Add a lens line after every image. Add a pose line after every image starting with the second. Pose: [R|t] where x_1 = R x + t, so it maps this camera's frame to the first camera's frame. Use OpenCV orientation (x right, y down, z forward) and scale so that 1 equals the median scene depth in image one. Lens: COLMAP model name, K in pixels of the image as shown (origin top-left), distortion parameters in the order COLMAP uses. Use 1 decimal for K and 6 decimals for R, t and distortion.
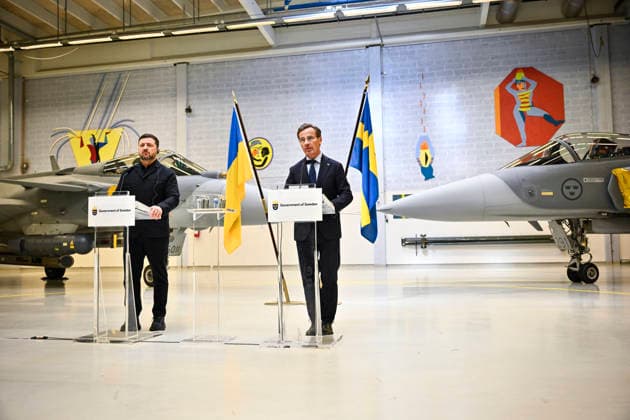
lens RADIAL K [[551.7, 0, 315.4], [0, 551.7, 218.8], [0, 0, 1]] dist [0.002139, 0.002253]
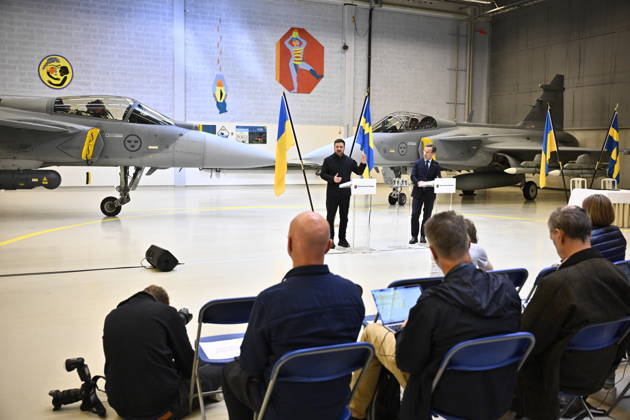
lens RADIAL K [[551.7, 0, 315.4], [0, 551.7, 218.8], [0, 0, 1]] dist [0.002139, 0.002253]
pose [[0.820098, -0.038296, 0.570940, -0.317716], [-0.057066, 0.987311, 0.148194, -0.035464], [-0.569370, -0.154115, 0.807506, -0.094775]]
